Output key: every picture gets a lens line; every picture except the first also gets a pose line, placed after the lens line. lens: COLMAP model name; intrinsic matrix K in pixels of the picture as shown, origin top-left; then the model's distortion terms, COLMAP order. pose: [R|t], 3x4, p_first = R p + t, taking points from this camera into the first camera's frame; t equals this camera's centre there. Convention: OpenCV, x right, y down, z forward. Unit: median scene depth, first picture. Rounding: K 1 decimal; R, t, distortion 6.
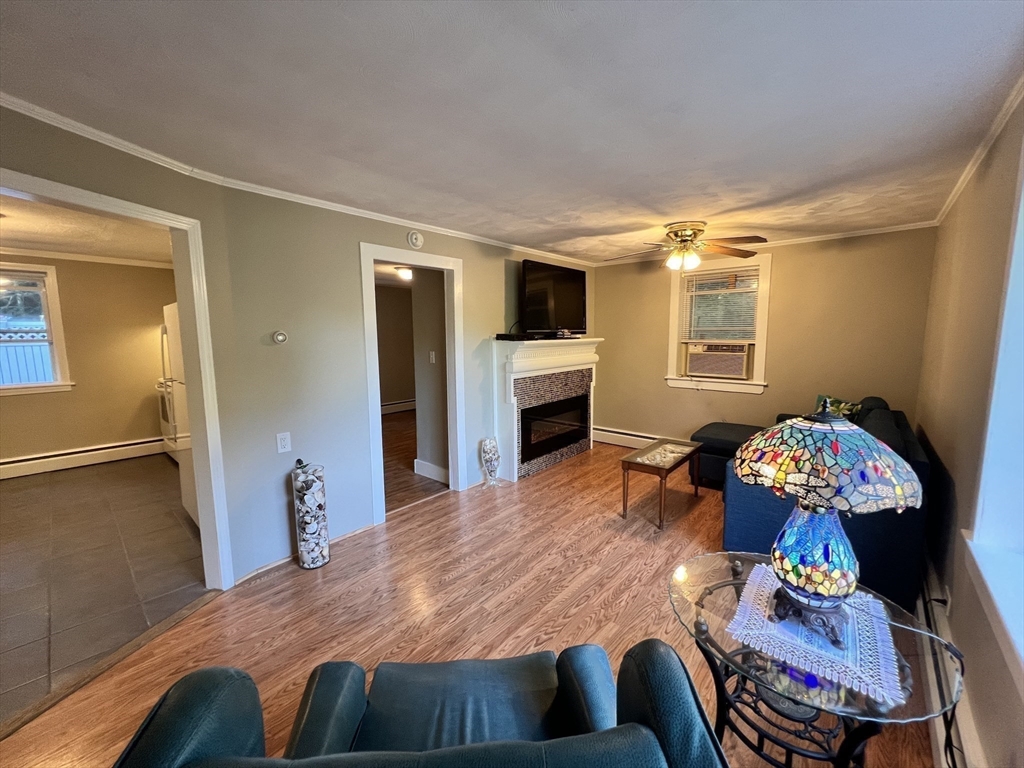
lens RADIAL K [[414.4, 0, 507.6], [0, 414.4, 382.6], [0, 0, 1]] dist [-0.003818, 0.000868]
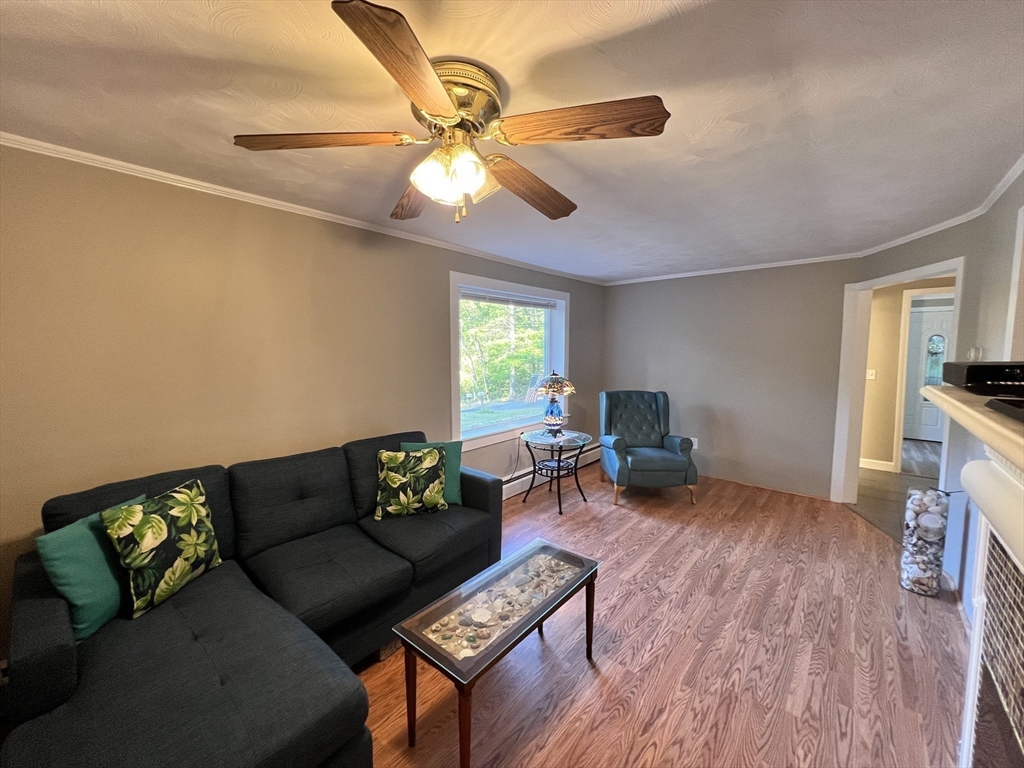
lens RADIAL K [[414.4, 0, 514.3], [0, 414.4, 381.2], [0, 0, 1]] dist [-0.003818, 0.000868]
pose [[-0.999688, 0.009370, -0.023162, 0.469889], [0.004578, 0.980020, 0.198848, -0.221183], [0.024563, 0.198680, -0.979757, 1.767965]]
